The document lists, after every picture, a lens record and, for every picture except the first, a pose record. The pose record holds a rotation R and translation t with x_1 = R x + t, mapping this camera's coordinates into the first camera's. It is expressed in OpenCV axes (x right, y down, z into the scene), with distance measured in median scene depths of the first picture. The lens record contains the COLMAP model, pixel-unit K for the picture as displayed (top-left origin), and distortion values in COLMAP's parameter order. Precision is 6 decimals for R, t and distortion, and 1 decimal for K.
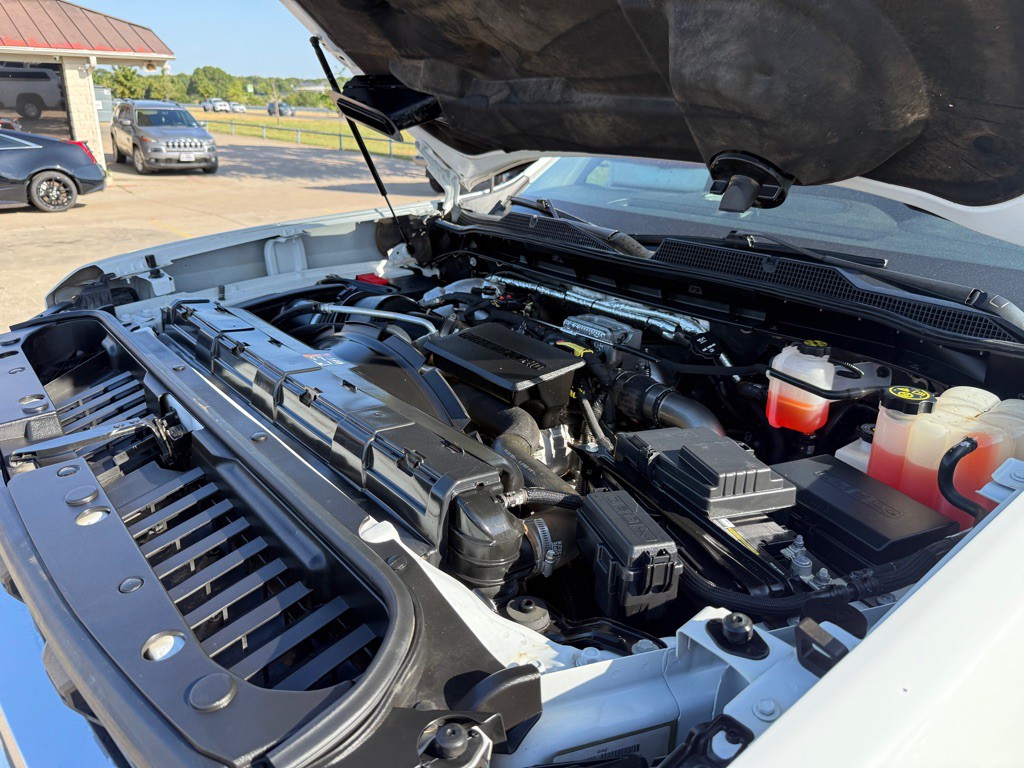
lens RADIAL K [[730.4, 0, 512.0], [0, 730.4, 384.0], [0, 0, 1]] dist [0.000659, -0.002441]
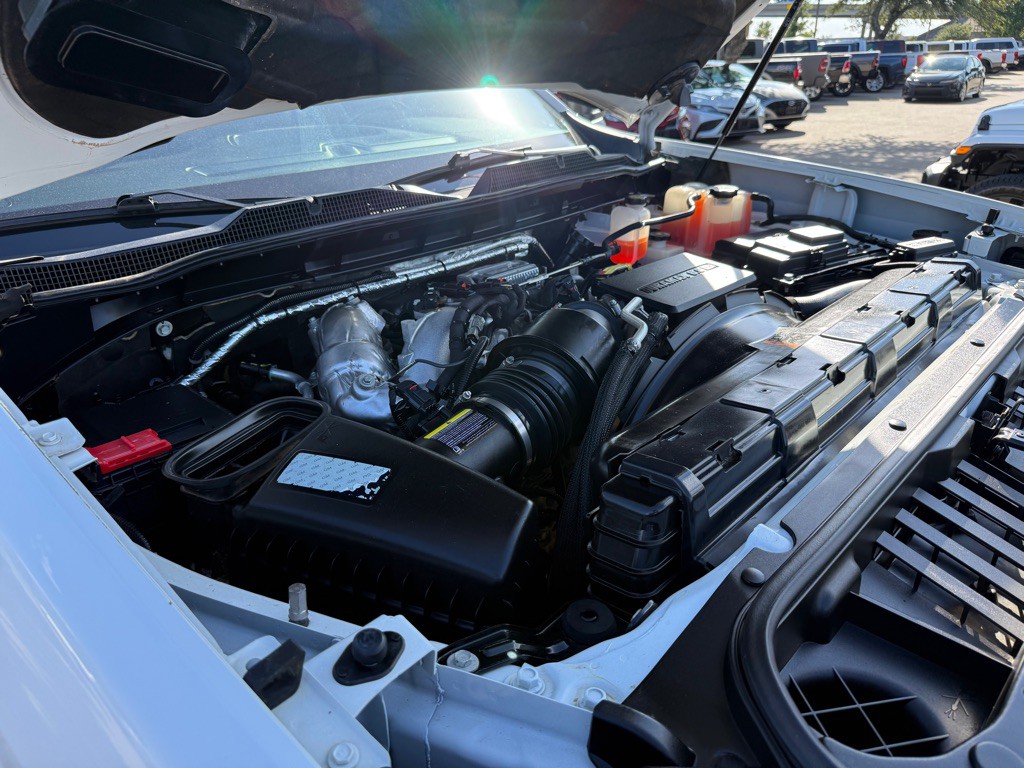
lens RADIAL K [[730.4, 0, 512.0], [0, 730.4, 384.0], [0, 0, 1]] dist [0.000659, -0.002441]
pose [[-0.120457, -0.435719, 0.891986, -0.734655], [0.359809, 0.818269, 0.448300, -0.357031], [-0.925218, 0.374945, 0.058209, 0.935151]]
